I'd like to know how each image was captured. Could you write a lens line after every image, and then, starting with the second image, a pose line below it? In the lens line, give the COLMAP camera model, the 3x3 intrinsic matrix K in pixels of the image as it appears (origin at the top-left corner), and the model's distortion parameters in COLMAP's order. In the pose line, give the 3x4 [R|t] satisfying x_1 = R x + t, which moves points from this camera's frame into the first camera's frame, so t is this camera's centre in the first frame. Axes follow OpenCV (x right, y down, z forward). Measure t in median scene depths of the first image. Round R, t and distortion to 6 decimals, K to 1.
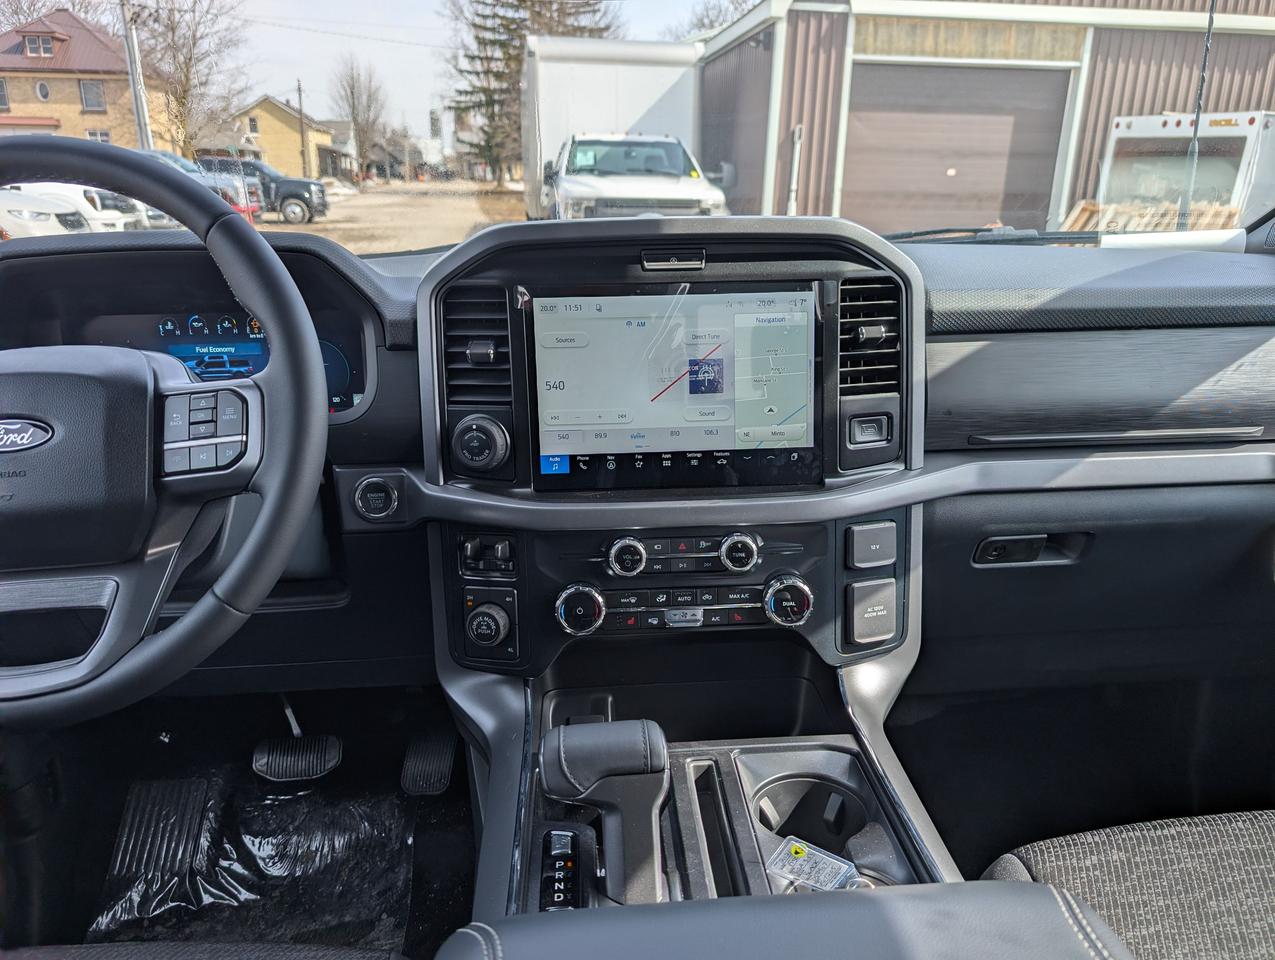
lens RADIAL K [[917.2, 0, 650.7], [0, 917.2, 479.4], [0, 0, 1]] dist [0.006184, -0.016865]
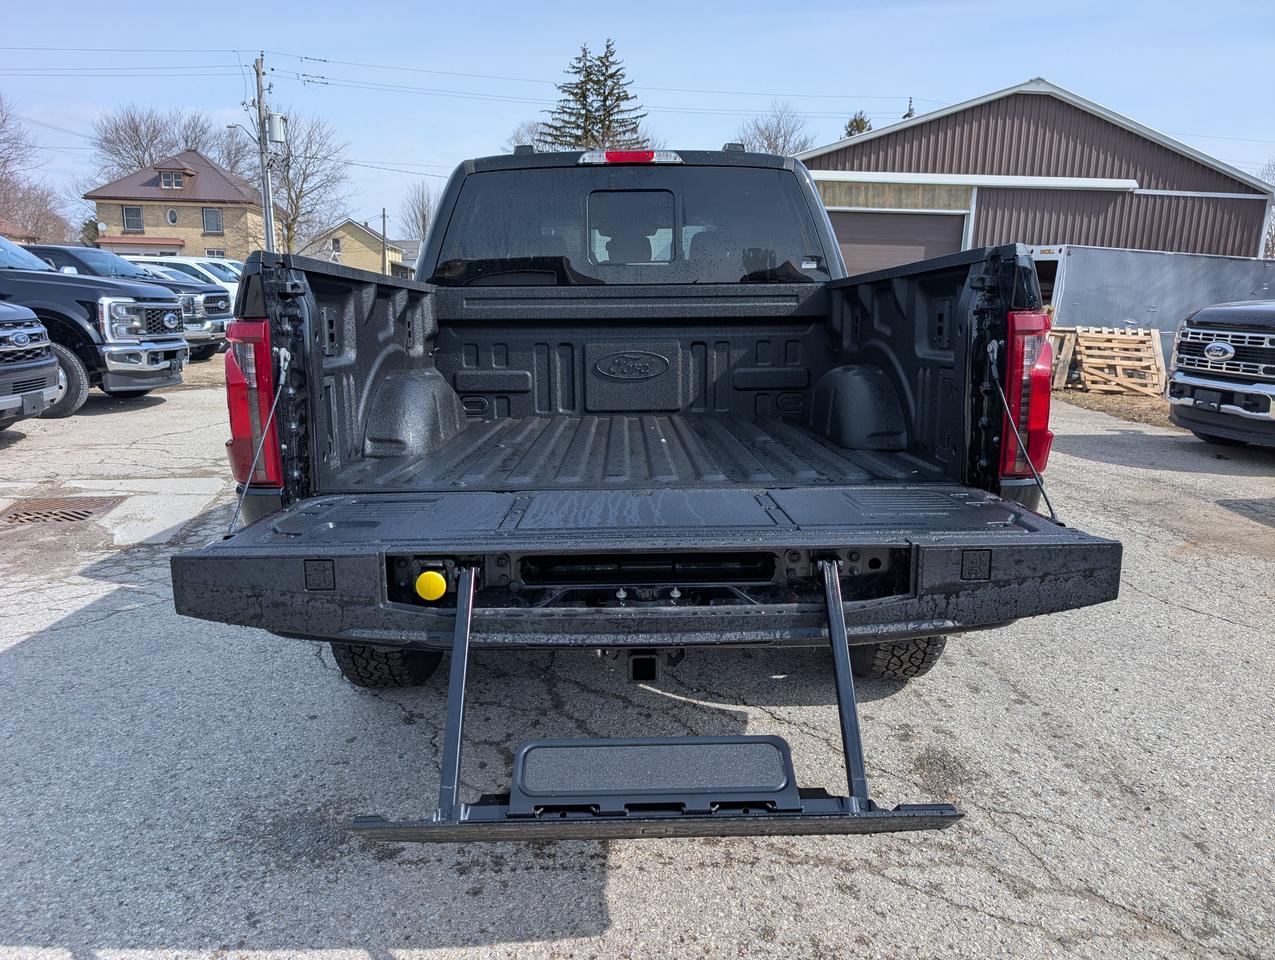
lens RADIAL K [[908.9, 0, 637.5], [0, 908.9, 480.0], [0, 0, 1]] dist [0.003152, -0.002688]
pose [[0.998162, 0.015628, -0.058556, 0.503289], [-0.022193, 0.993325, -0.113194, 1.968076], [0.056396, 0.114286, 0.991846, -5.612976]]
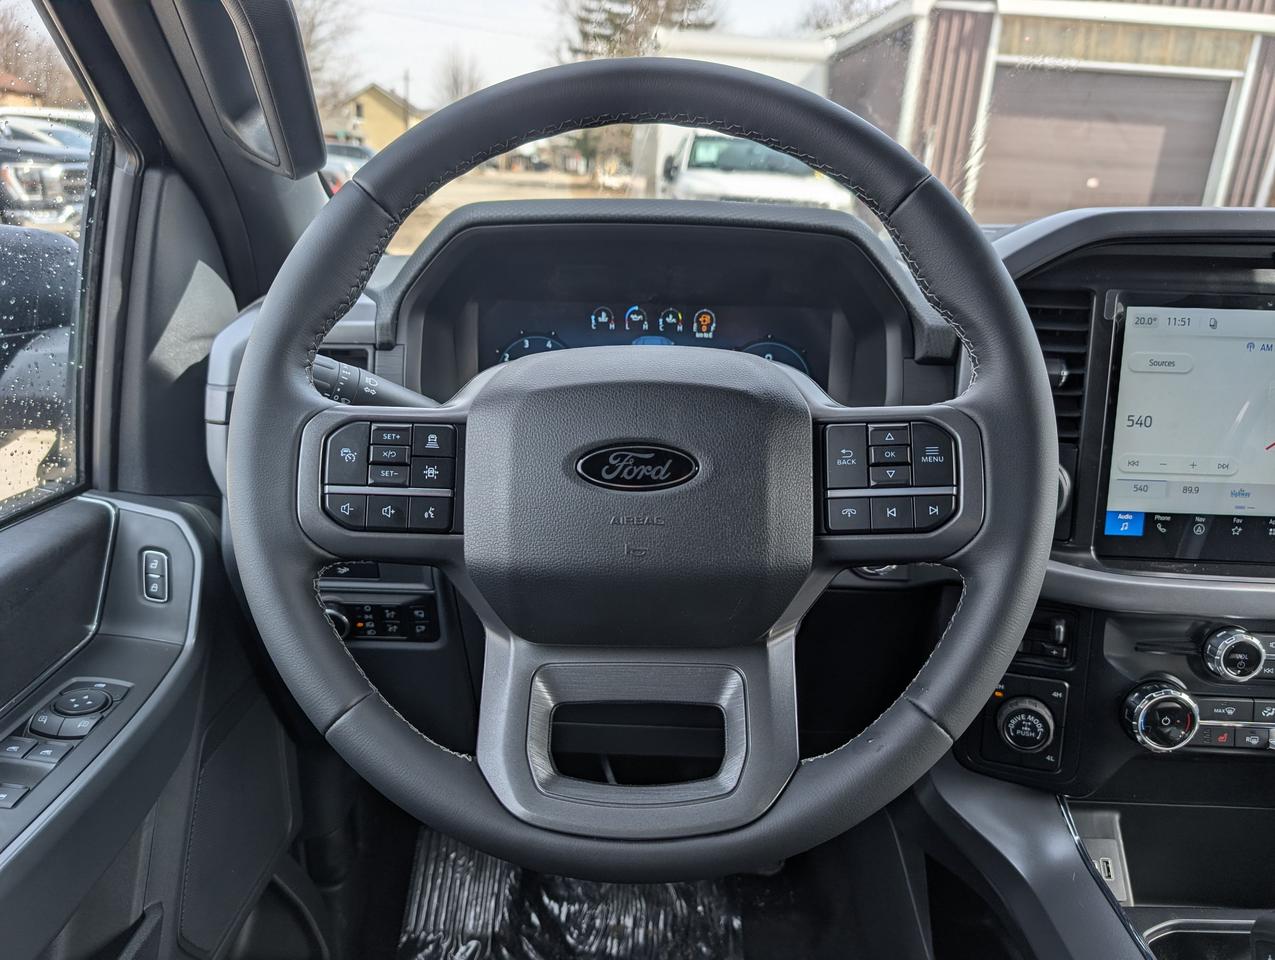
lens RADIAL K [[928.6, 0, 643.1], [0, 928.6, 481.2], [0, 0, 1]] dist [-0.009469, -0.006694]
pose [[0.994129, 0.065550, -0.086084, -0.437103], [-0.065487, 0.997847, 0.003556, -0.027650], [0.086132, 0.002103, 0.996282, 0.186258]]
